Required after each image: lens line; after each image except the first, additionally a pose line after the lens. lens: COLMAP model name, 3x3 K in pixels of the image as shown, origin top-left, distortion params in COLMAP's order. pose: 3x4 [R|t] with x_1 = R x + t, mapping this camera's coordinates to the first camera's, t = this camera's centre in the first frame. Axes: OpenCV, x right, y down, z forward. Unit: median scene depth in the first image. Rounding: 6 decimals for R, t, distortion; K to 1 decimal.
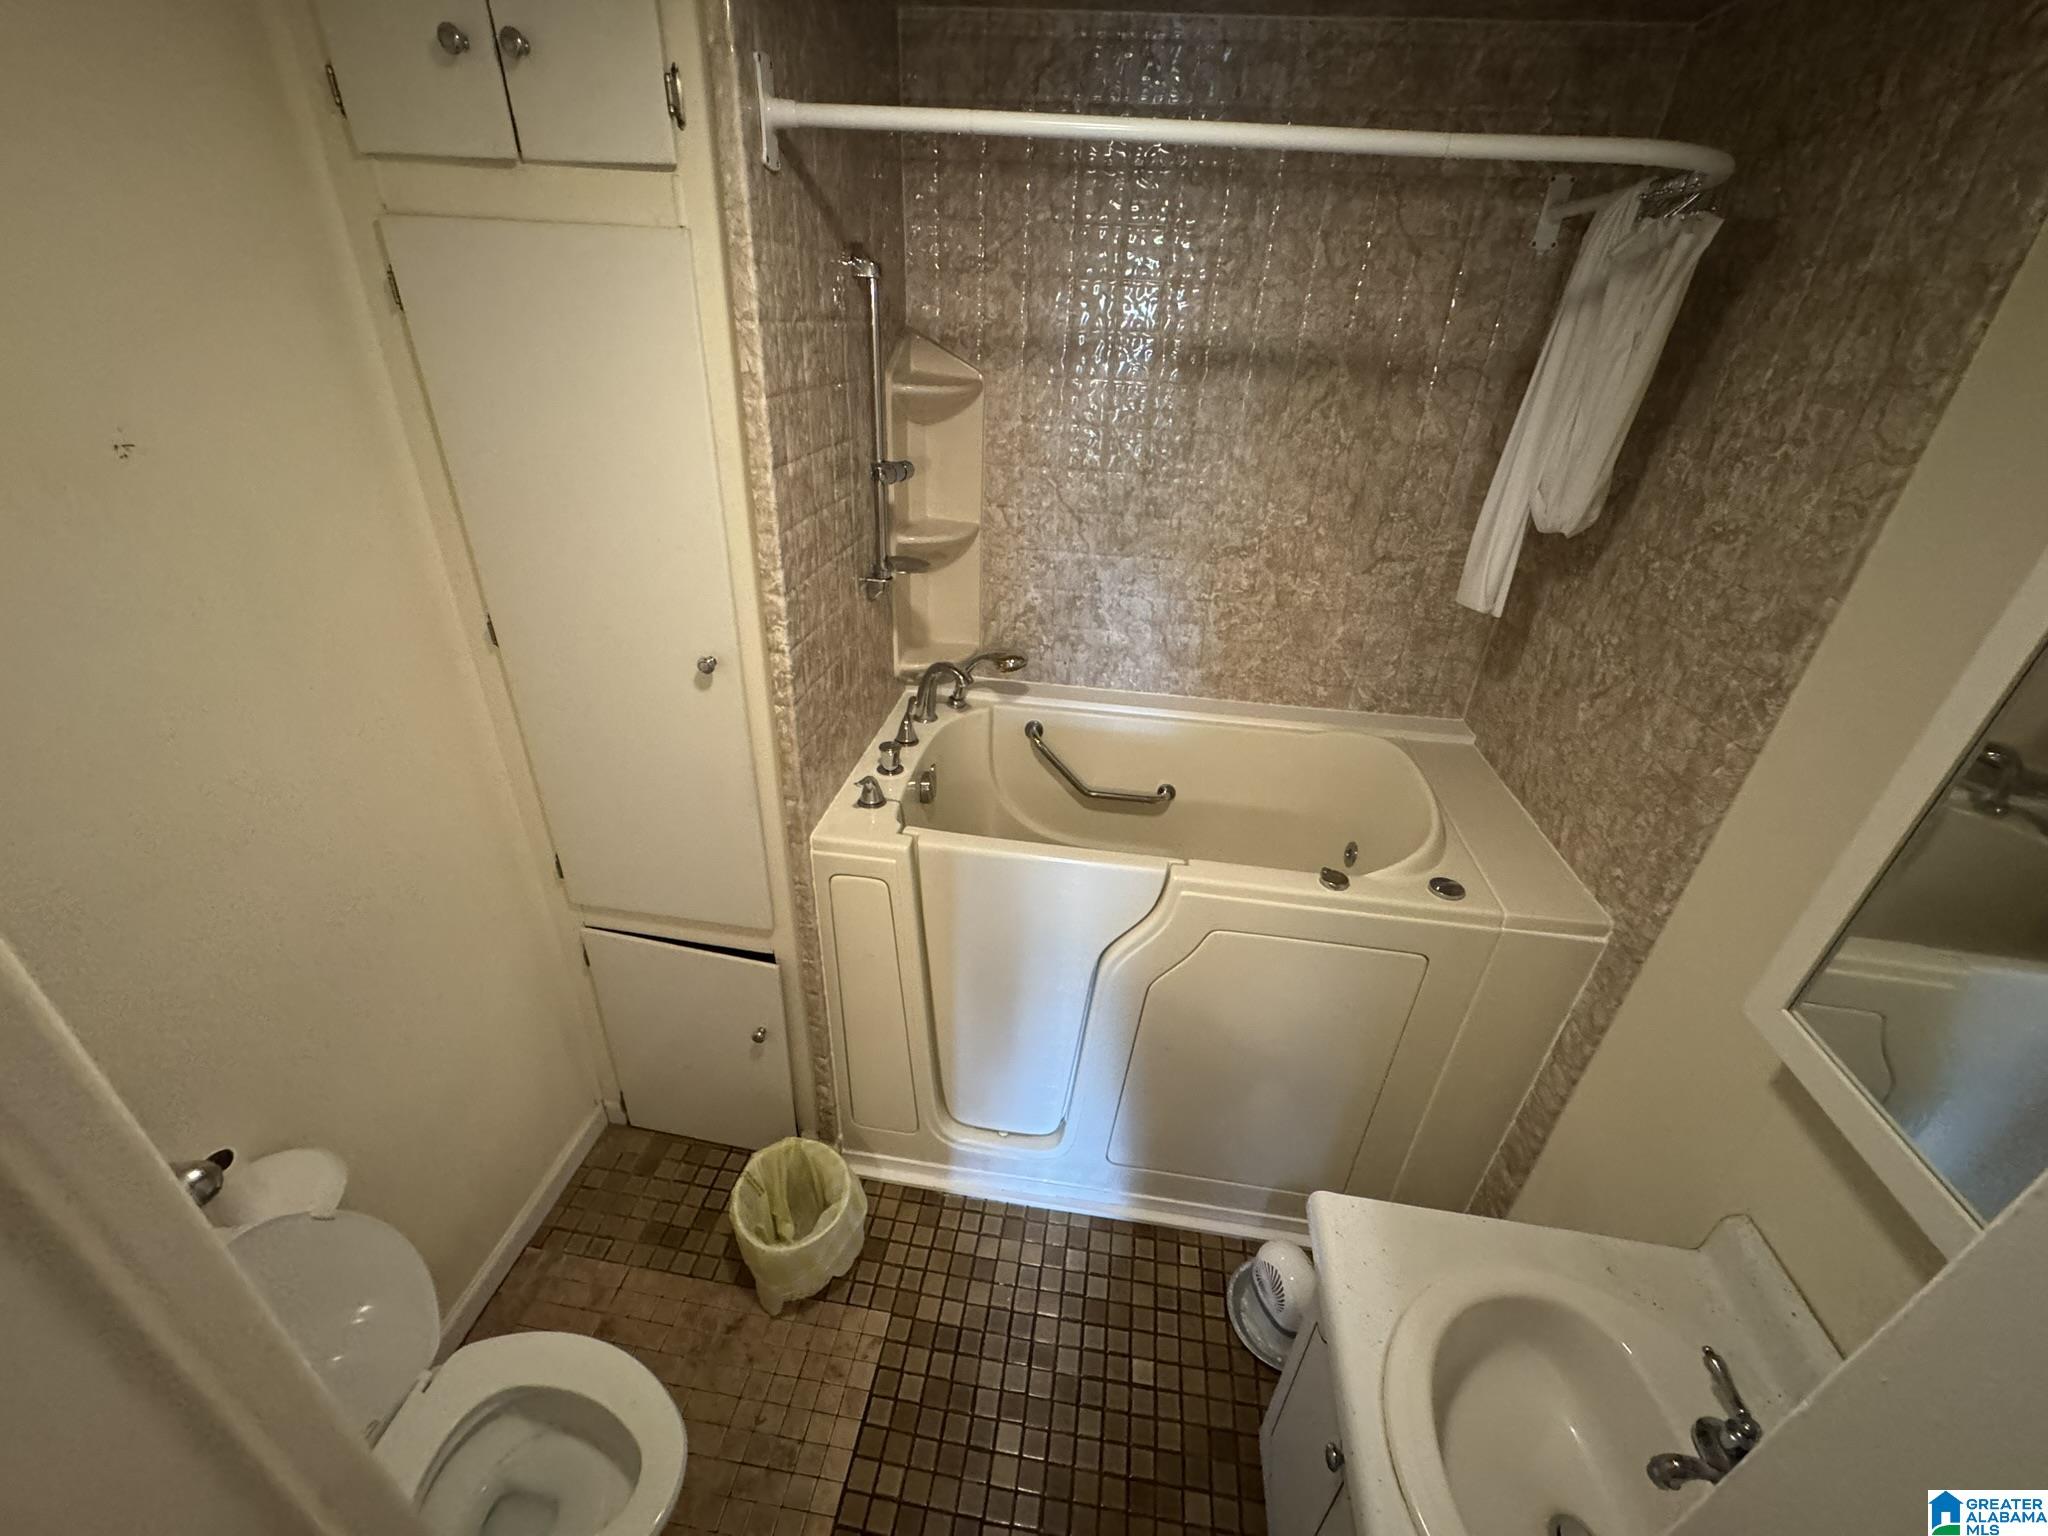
lens RADIAL K [[814.4, 0, 1031.3], [0, 814.4, 774.9], [0, 0, 1]] dist [0.012612, 0.000012]
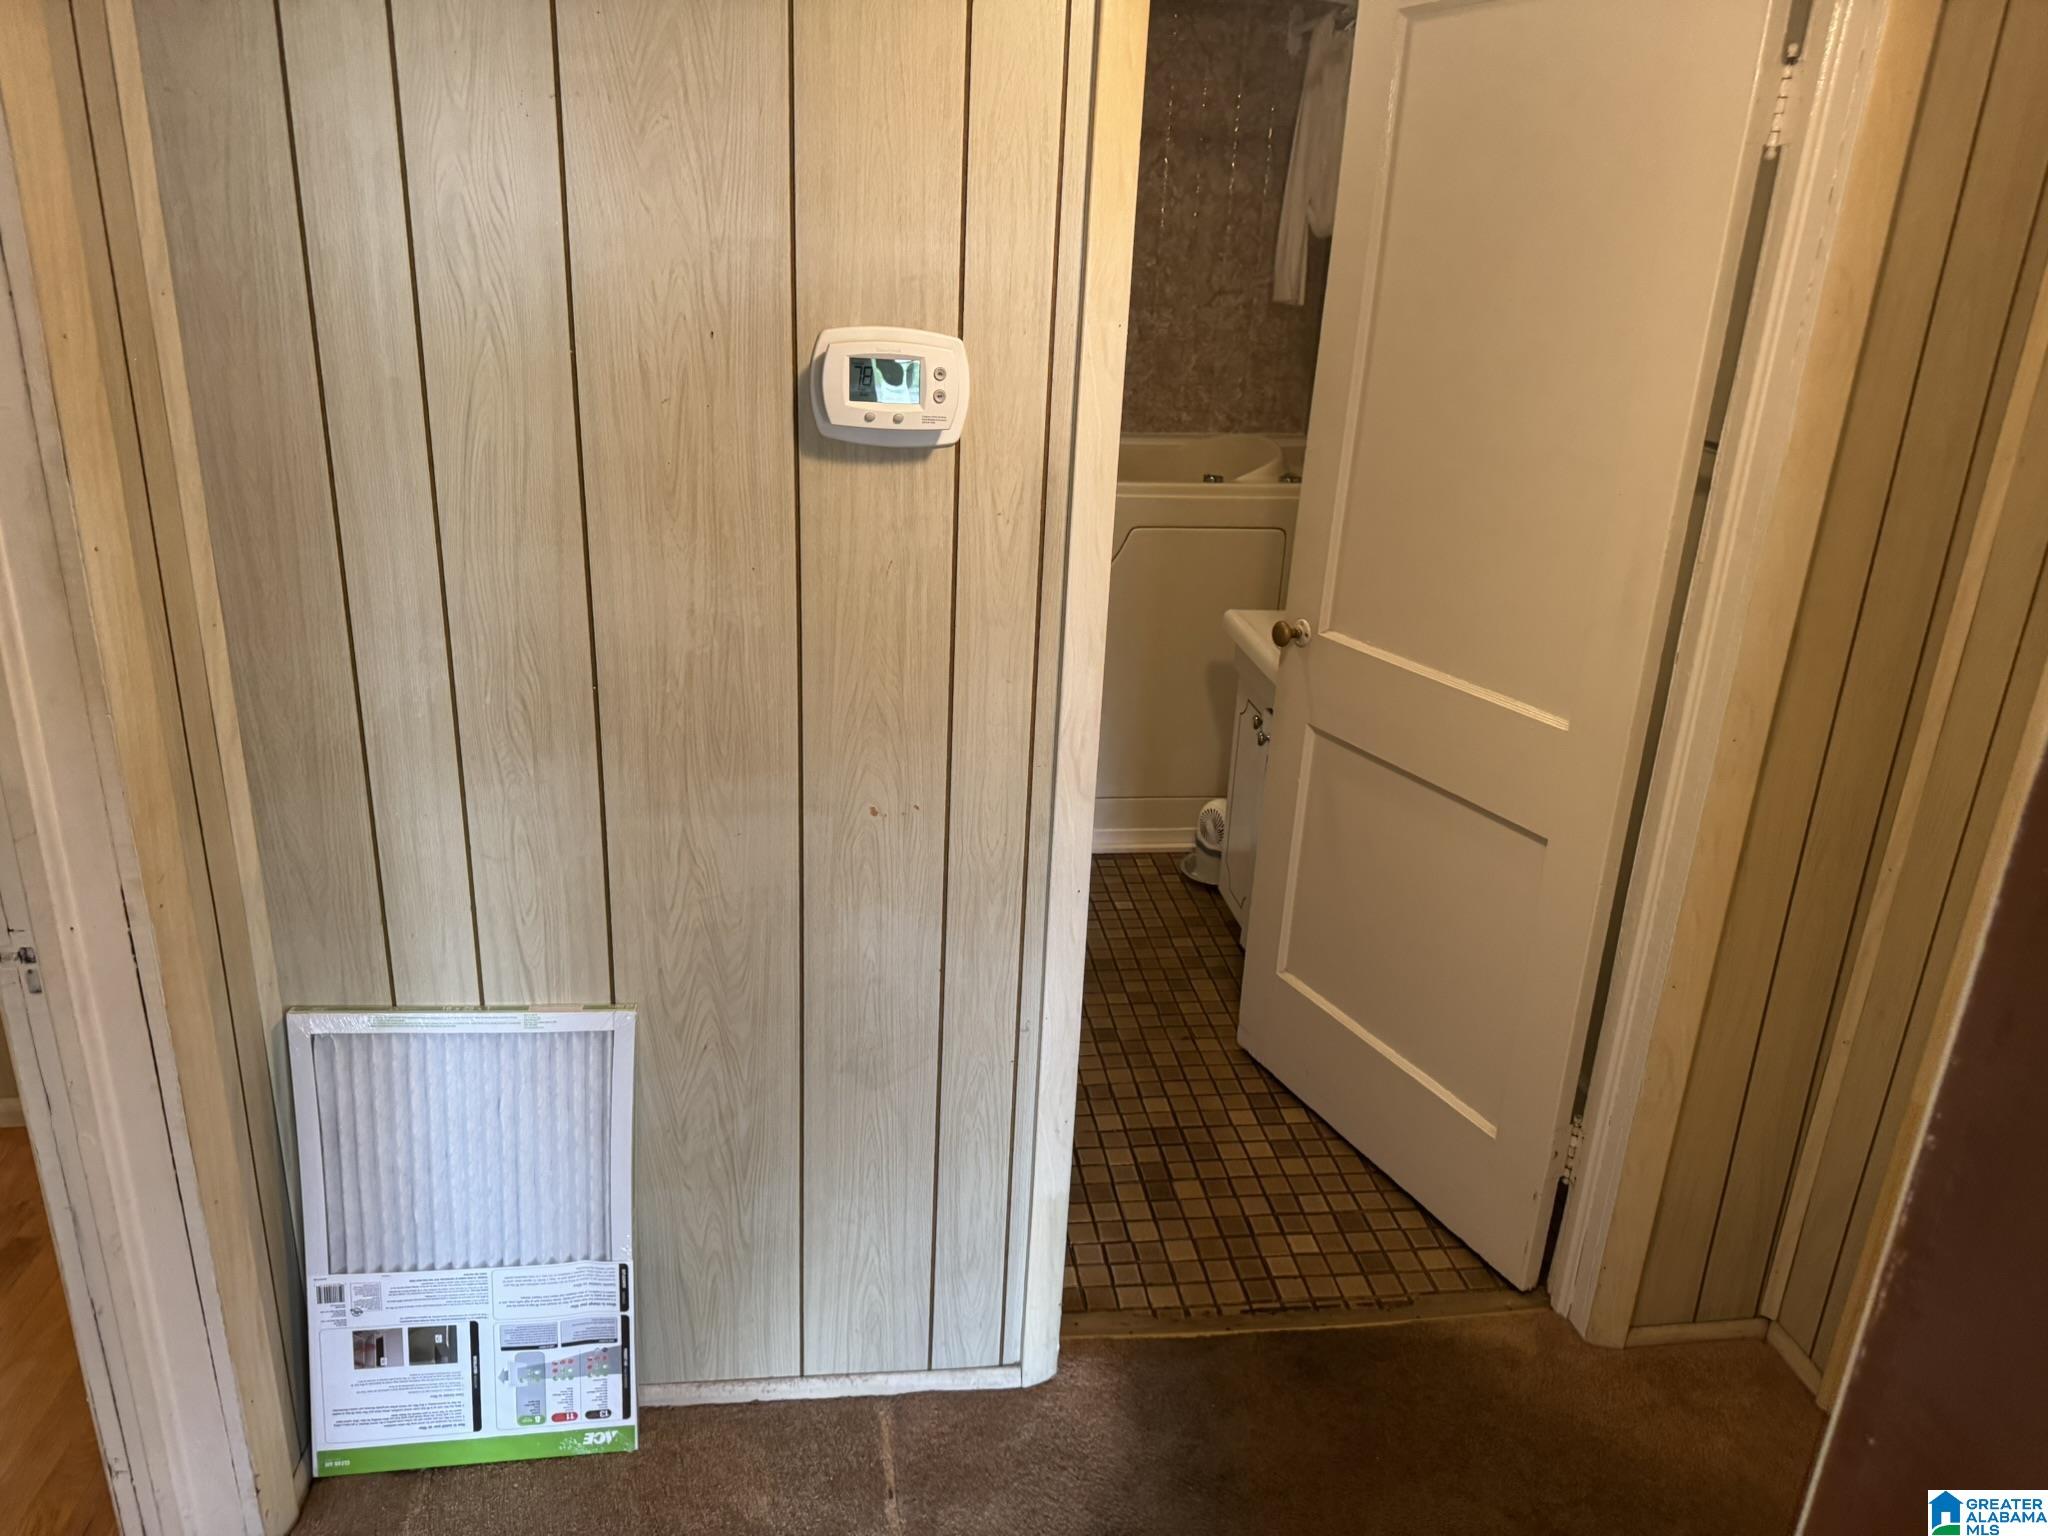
lens RADIAL K [[1445.8, 0, 1021.2], [0, 1445.8, 761.2], [0, 0, 1]] dist [0.048855, -0.005097]
pose [[0.967917, -0.085352, 0.236331, -0.437043], [0.120113, 0.983288, -0.136816, 0.699720], [-0.220704, 0.160813, 0.961992, -0.929790]]
